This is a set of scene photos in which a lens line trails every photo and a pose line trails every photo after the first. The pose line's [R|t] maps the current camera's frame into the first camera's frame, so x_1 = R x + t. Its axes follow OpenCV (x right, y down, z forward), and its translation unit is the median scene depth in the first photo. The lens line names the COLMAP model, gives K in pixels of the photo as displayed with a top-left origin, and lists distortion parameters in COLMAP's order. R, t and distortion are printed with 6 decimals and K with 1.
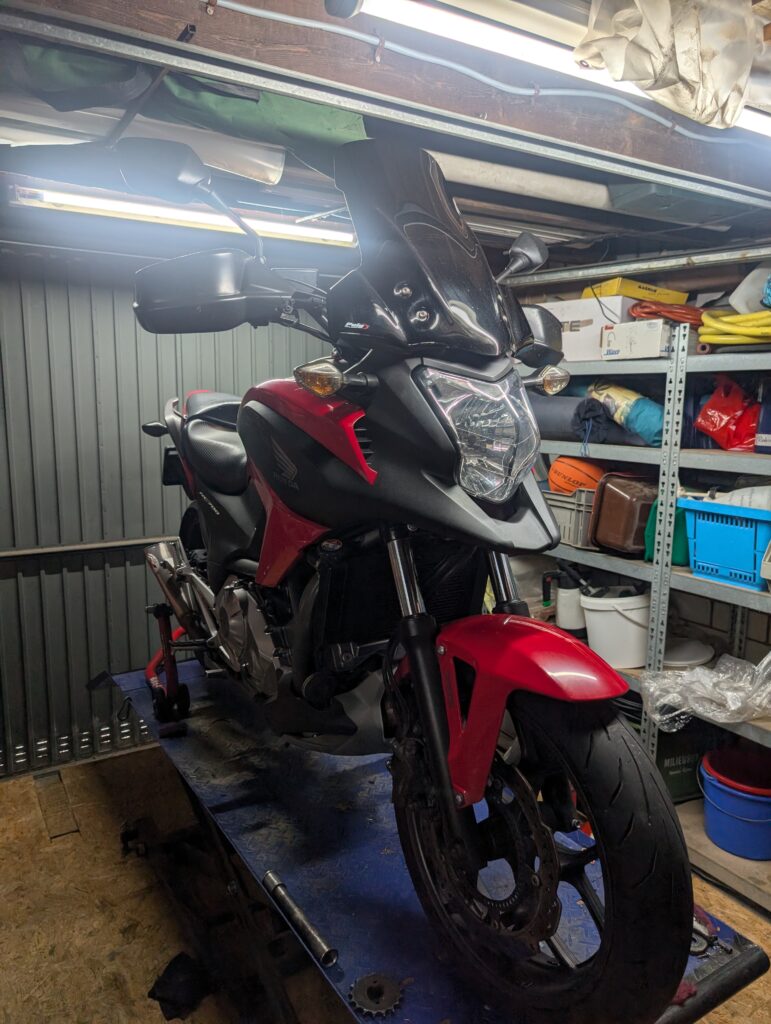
lens RADIAL K [[872.4, 0, 385.5], [0, 872.4, 512.0], [0, 0, 1]] dist [-0.010295, -0.016731]
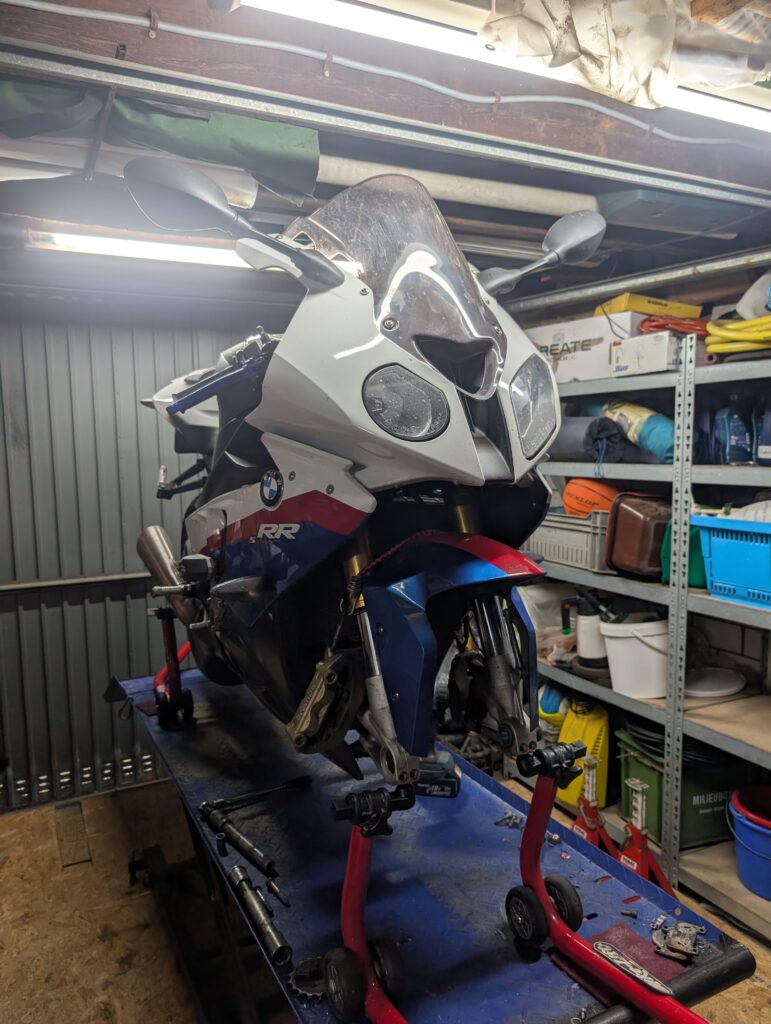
lens RADIAL K [[872.4, 0, 385.5], [0, 872.4, 512.0], [0, 0, 1]] dist [-0.010295, -0.016731]
pose [[0.994662, -0.018826, -0.101459, 0.098281], [0.012501, 0.997959, -0.062618, 0.035284], [0.102431, 0.061015, 0.992867, 0.018469]]
